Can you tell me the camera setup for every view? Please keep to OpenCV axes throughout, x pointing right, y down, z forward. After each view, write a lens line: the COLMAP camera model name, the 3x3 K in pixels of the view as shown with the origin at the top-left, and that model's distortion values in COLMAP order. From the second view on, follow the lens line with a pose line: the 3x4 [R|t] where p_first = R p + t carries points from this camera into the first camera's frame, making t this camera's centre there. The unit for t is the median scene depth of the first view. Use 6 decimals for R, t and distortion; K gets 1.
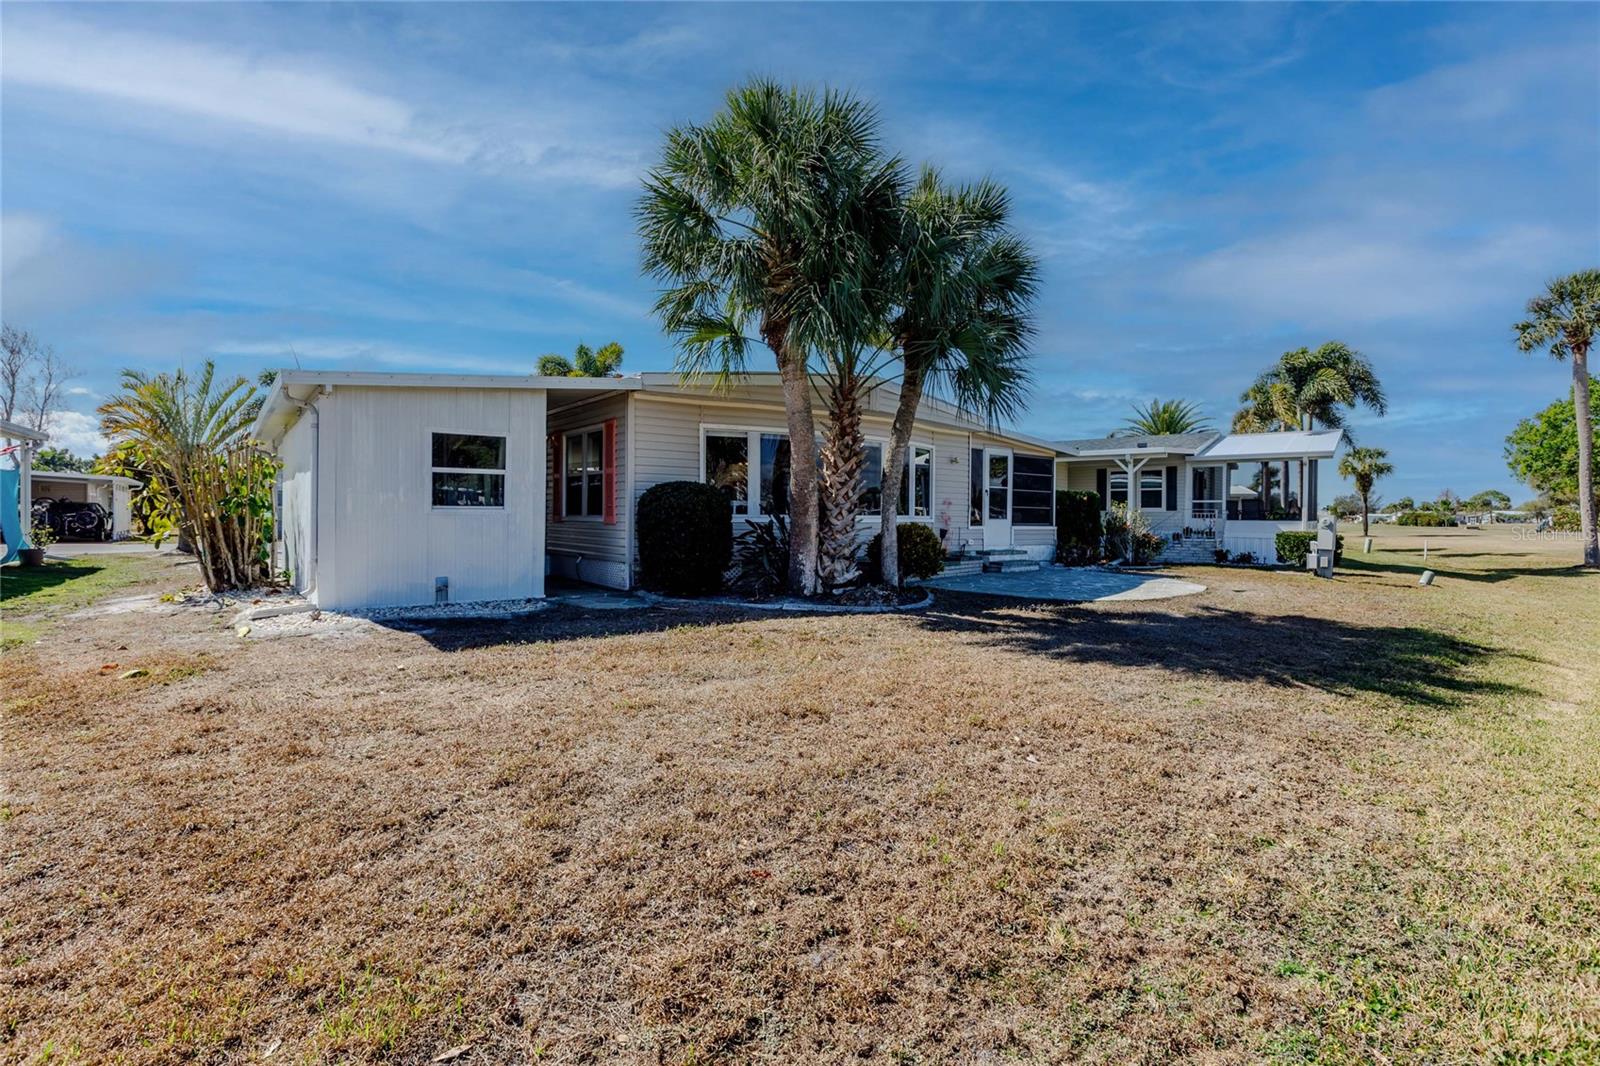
lens RADIAL K [[762.6, 0, 772.4], [0, 762.6, 500.7], [0, 0, 1]] dist [0.003857, -0.001365]
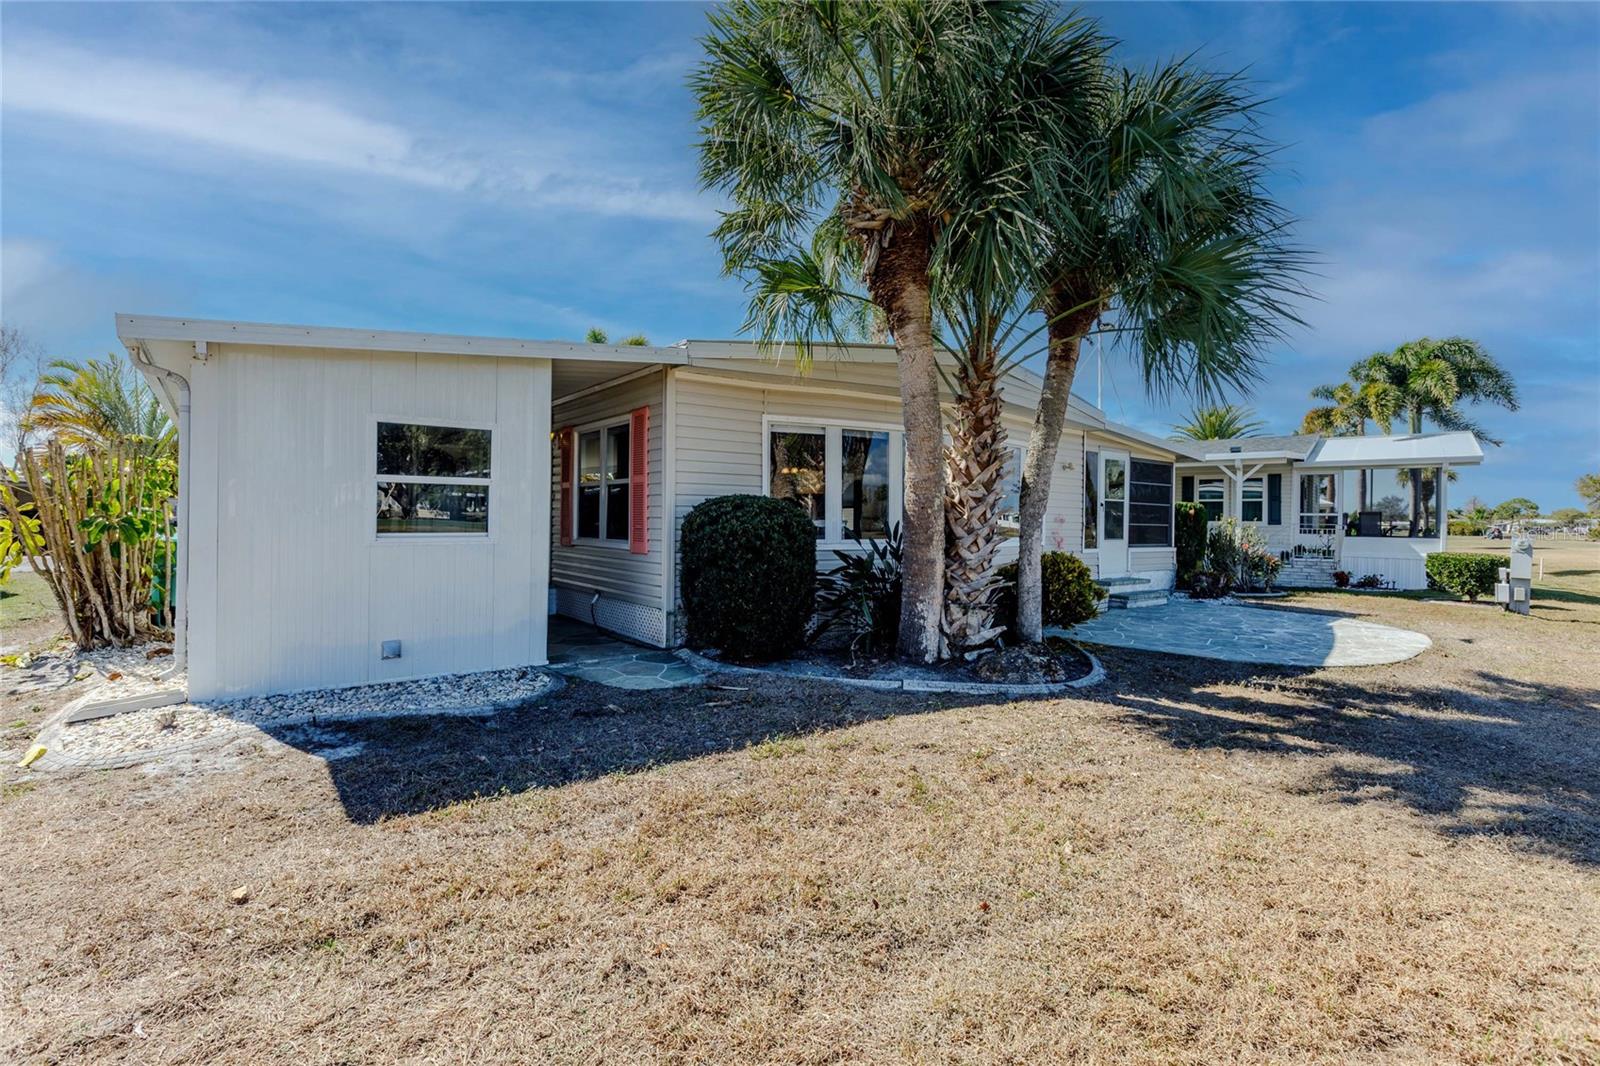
lens RADIAL K [[762.6, 0, 772.4], [0, 762.6, 500.7], [0, 0, 1]] dist [0.003857, -0.001365]
pose [[0.999949, 0.003650, -0.009461, -0.085204], [-0.003707, 0.999975, -0.005979, -0.016190], [0.009439, 0.006014, 0.999937, 0.297733]]
